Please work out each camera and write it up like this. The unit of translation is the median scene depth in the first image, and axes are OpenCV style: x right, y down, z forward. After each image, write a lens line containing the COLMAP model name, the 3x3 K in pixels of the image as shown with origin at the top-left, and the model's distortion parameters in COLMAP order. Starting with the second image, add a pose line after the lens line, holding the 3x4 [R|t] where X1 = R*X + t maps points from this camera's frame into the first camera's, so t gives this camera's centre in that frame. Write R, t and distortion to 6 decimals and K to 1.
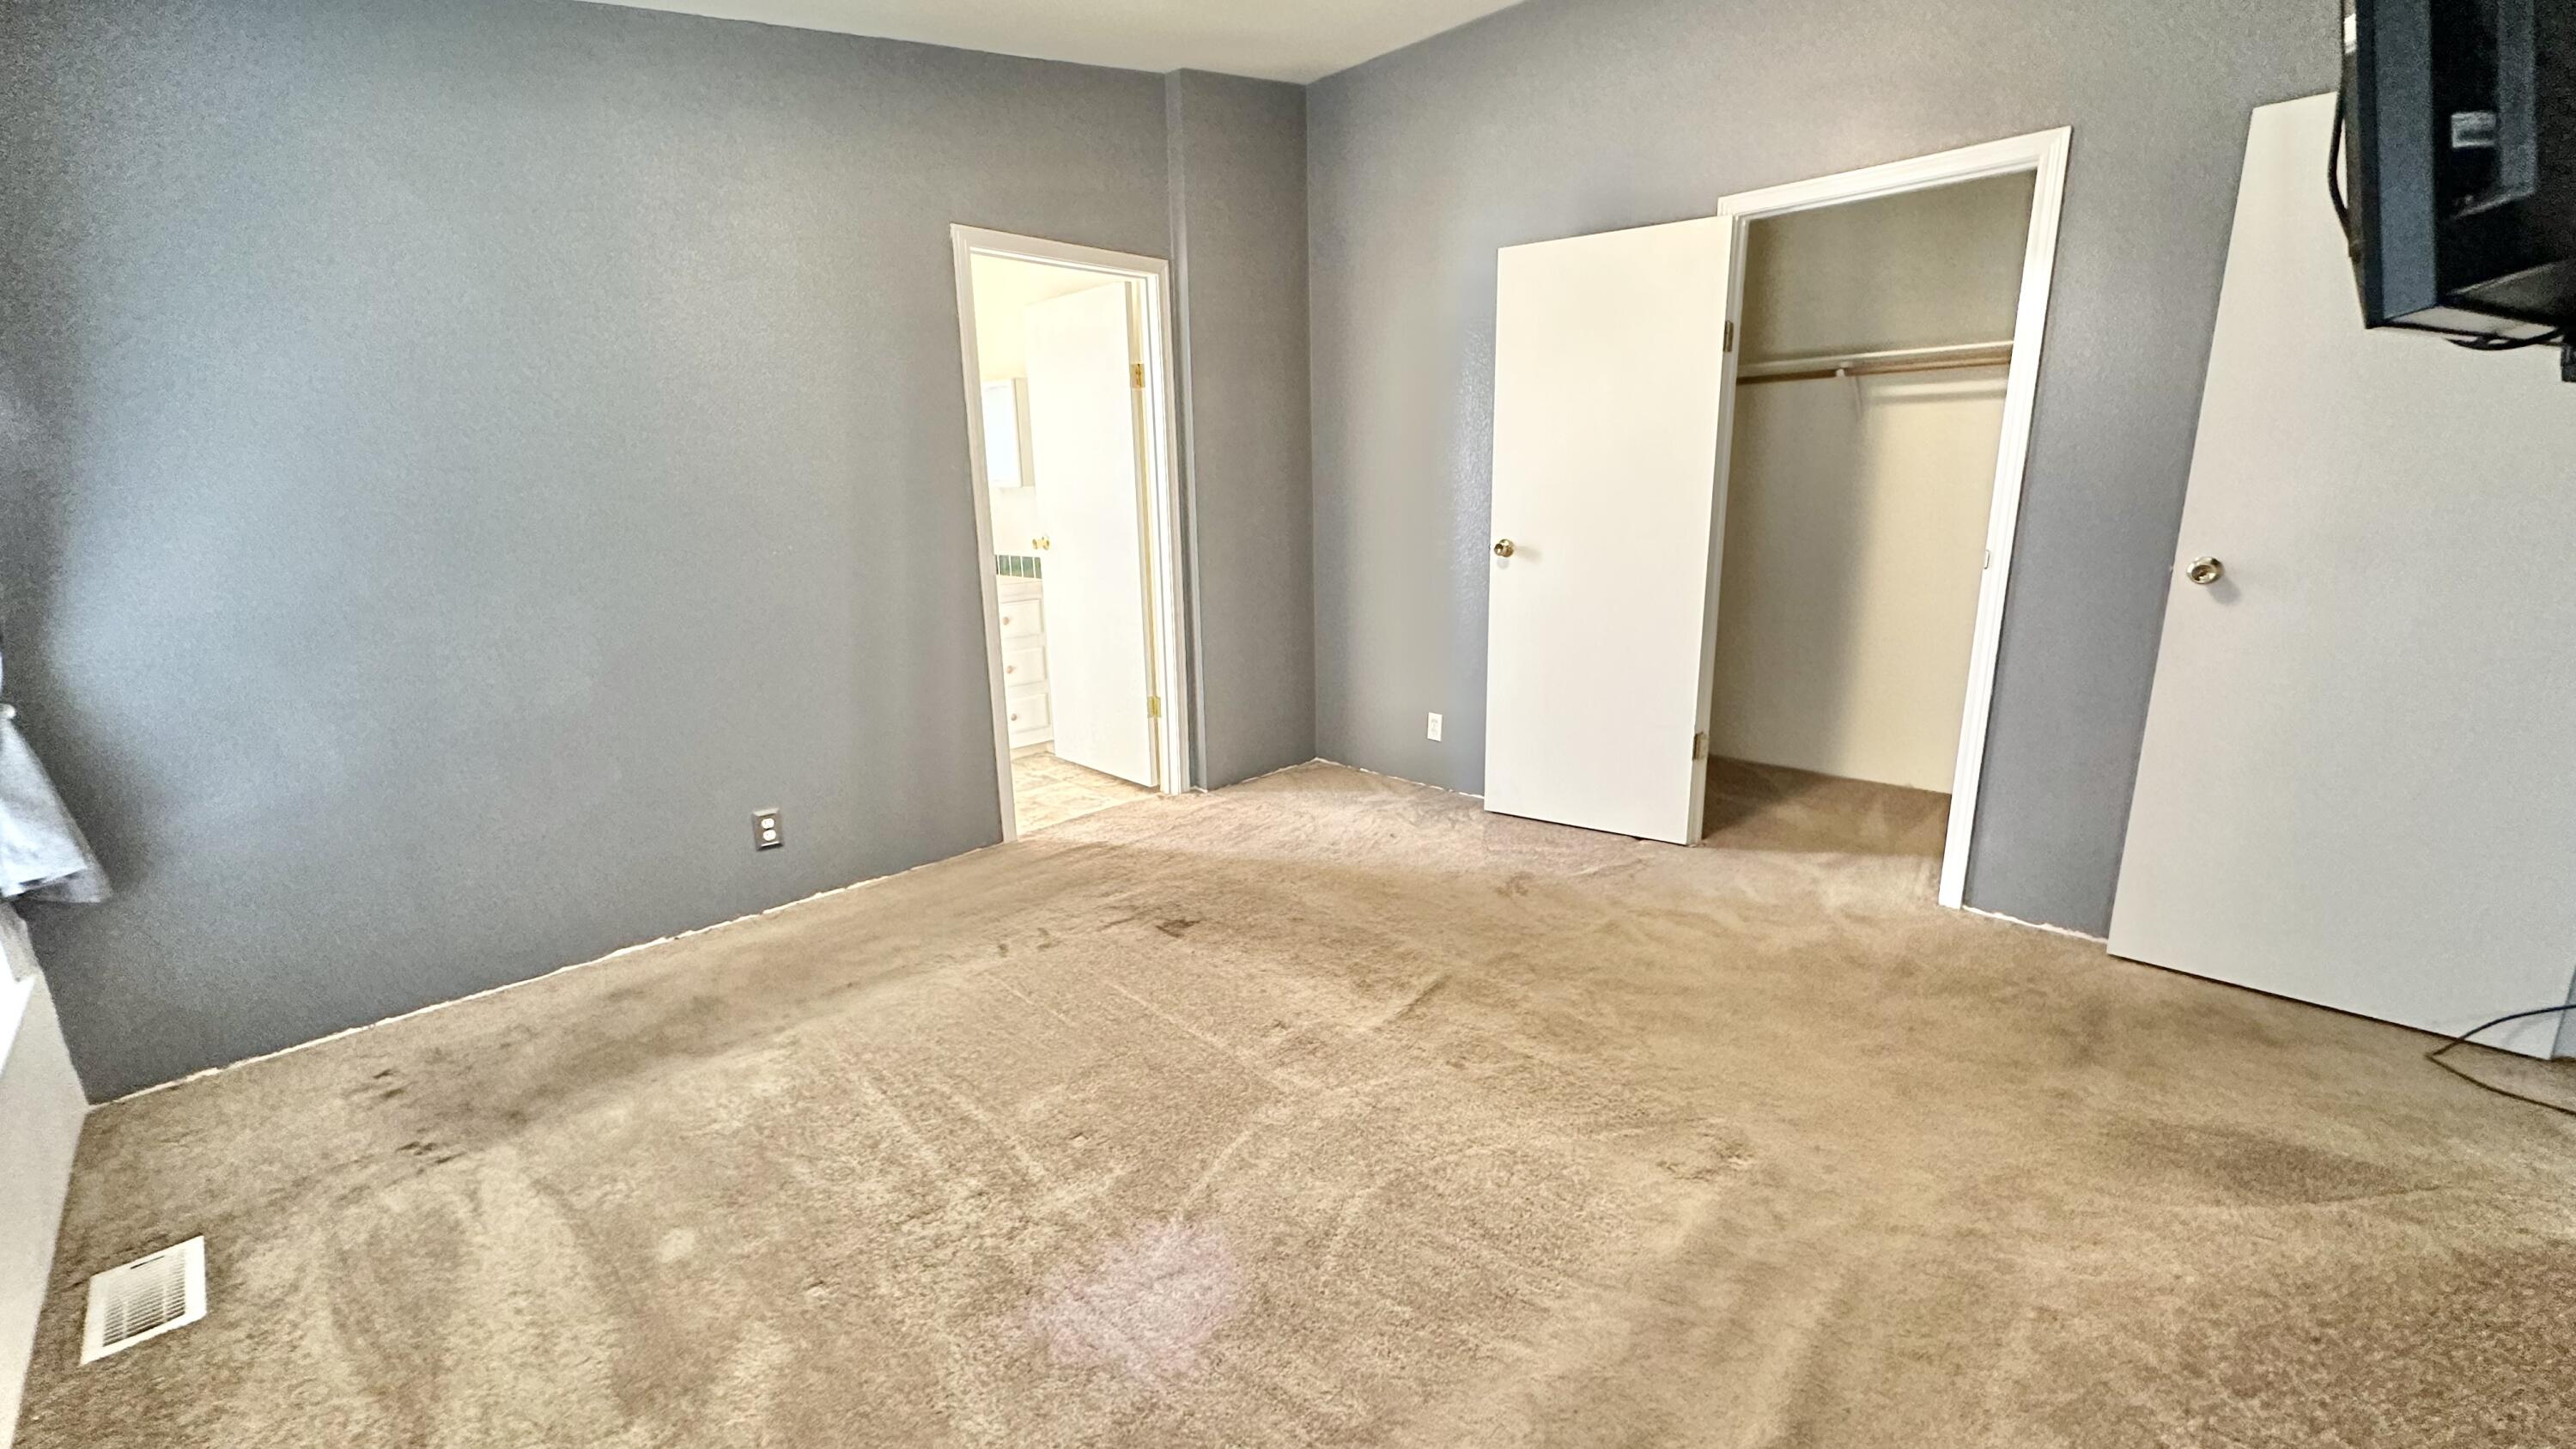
lens RADIAL K [[1029.7, 0, 1285.4], [0, 1029.7, 720.7], [0, 0, 1]] dist [0.000786, 0.000274]
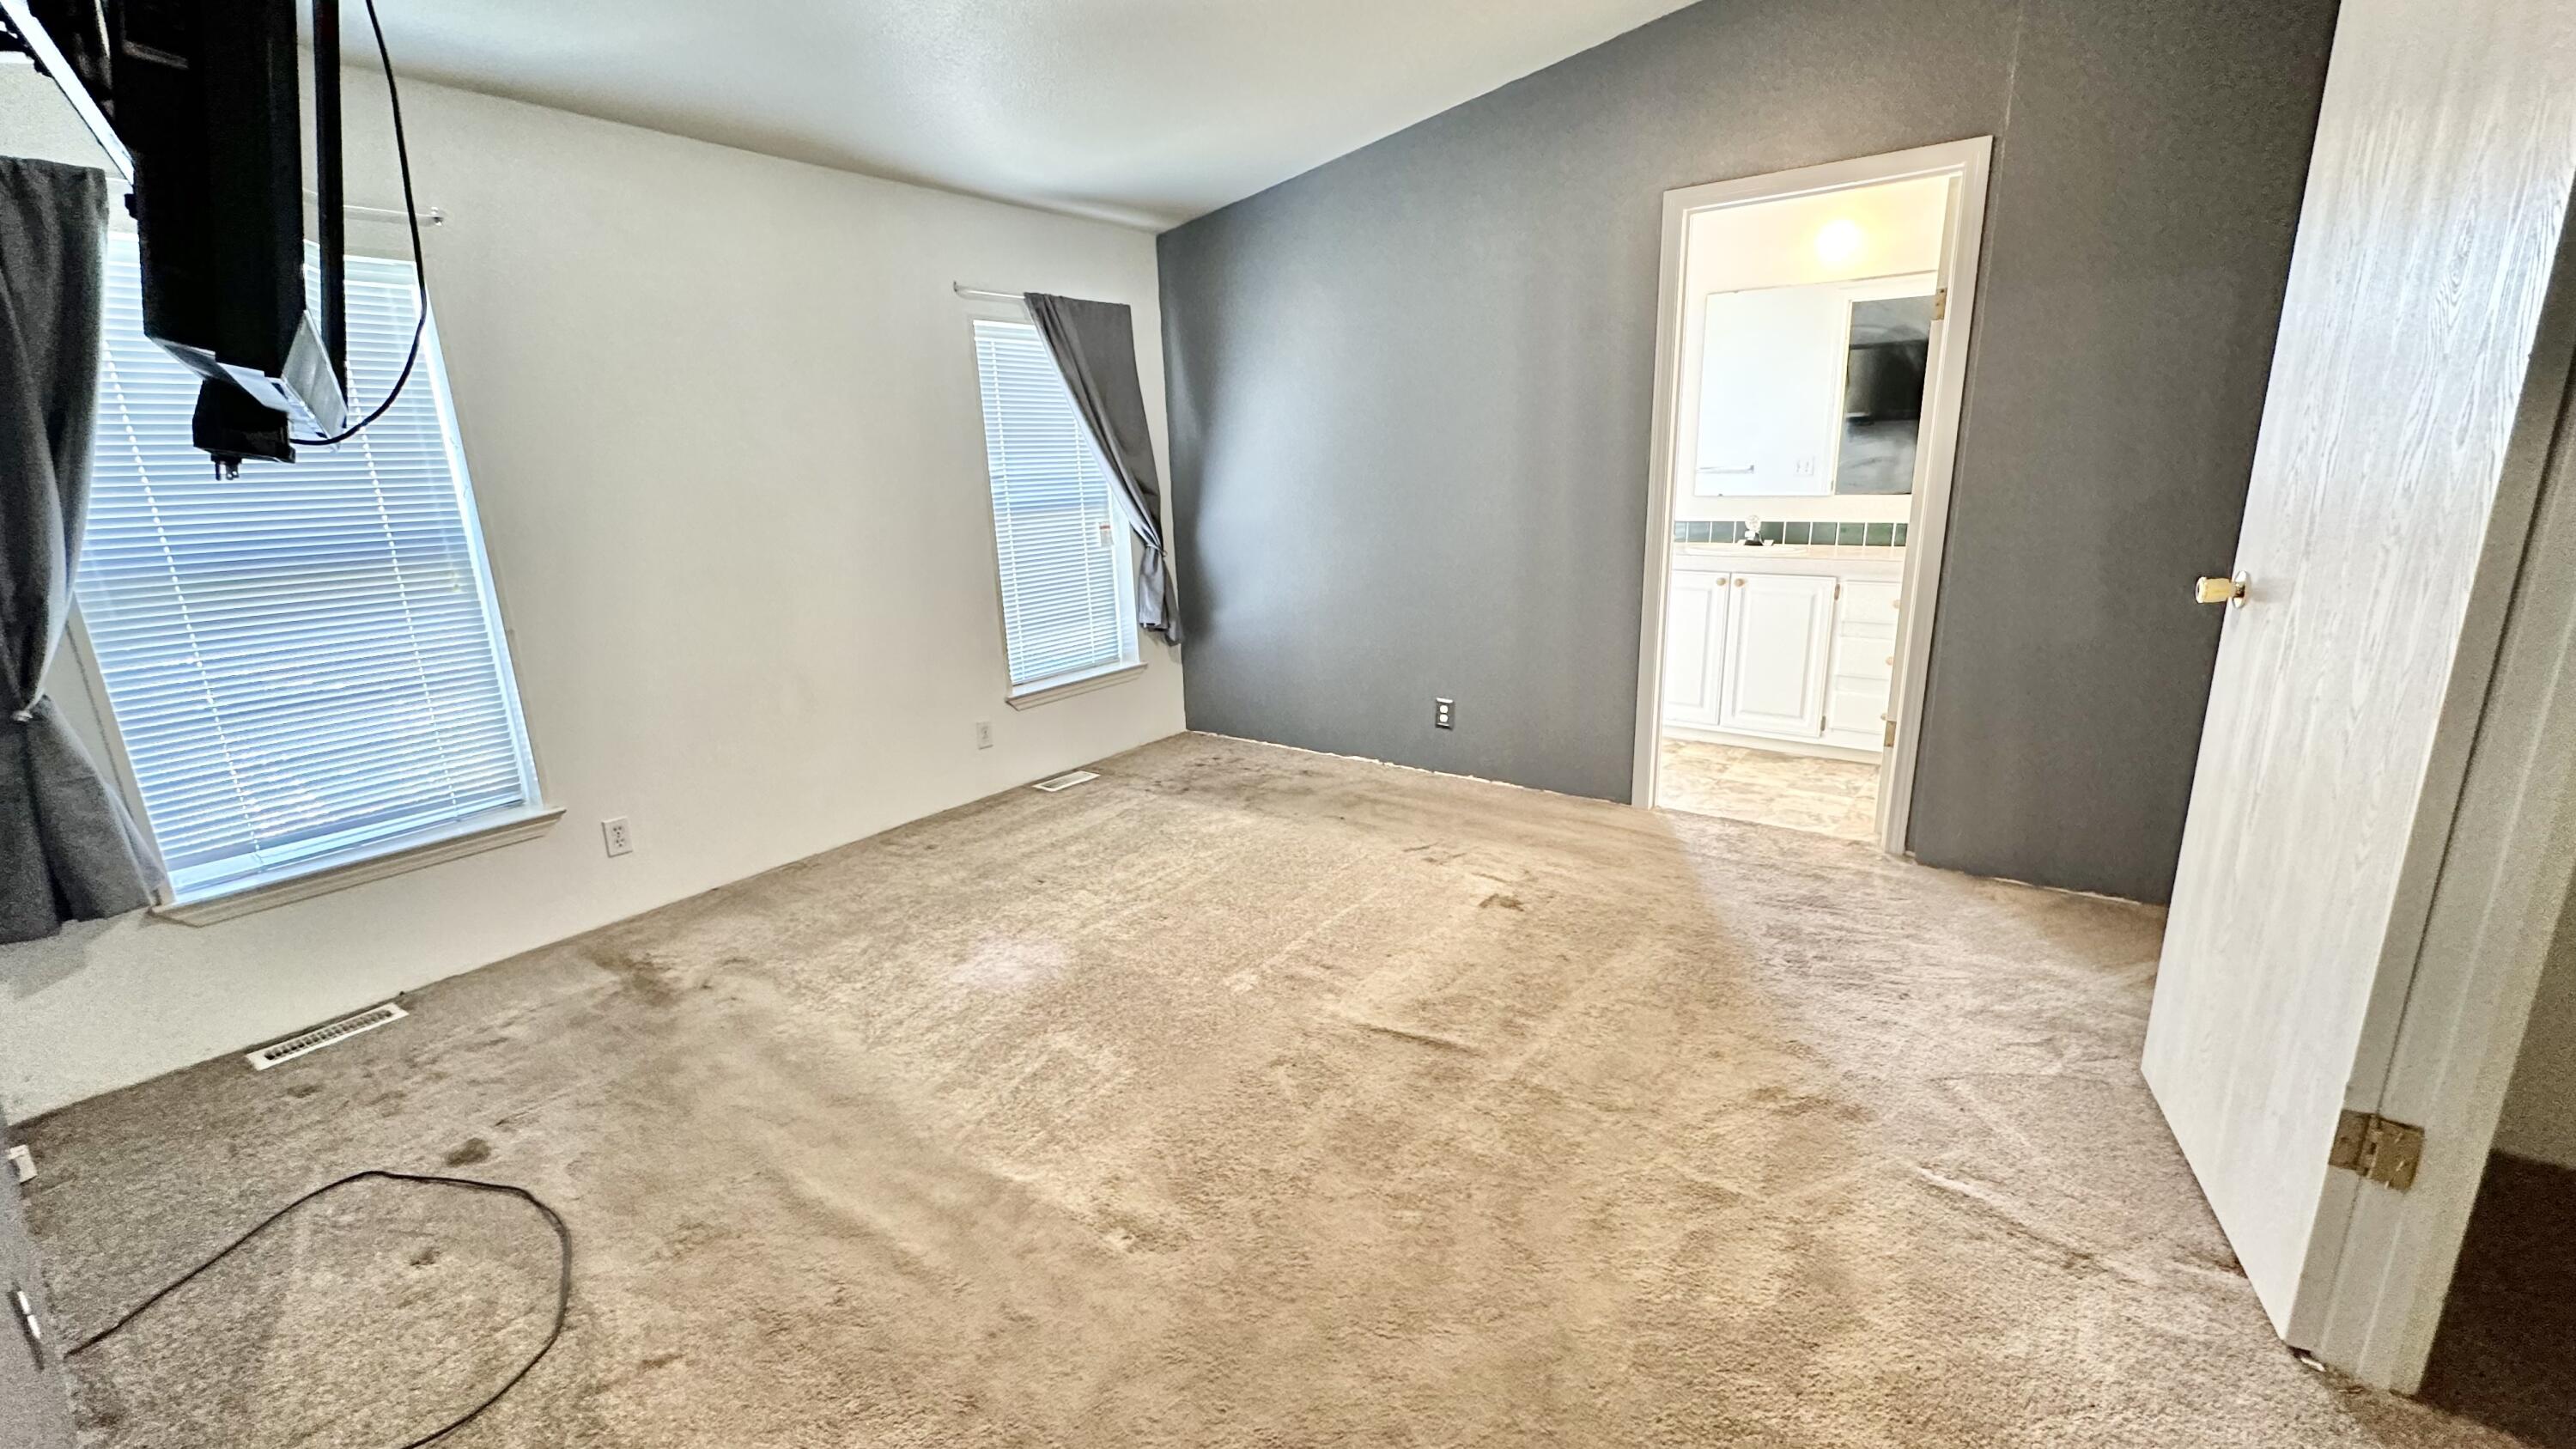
lens RADIAL K [[1029.7, 0, 1285.4], [0, 1029.7, 720.7], [0, 0, 1]] dist [0.000786, 0.000274]
pose [[0.139099, 0.261122, -0.955231, 0.752031], [-0.194539, 0.953018, 0.232188, -0.157011], [0.970982, 0.153533, 0.183362, 0.555731]]
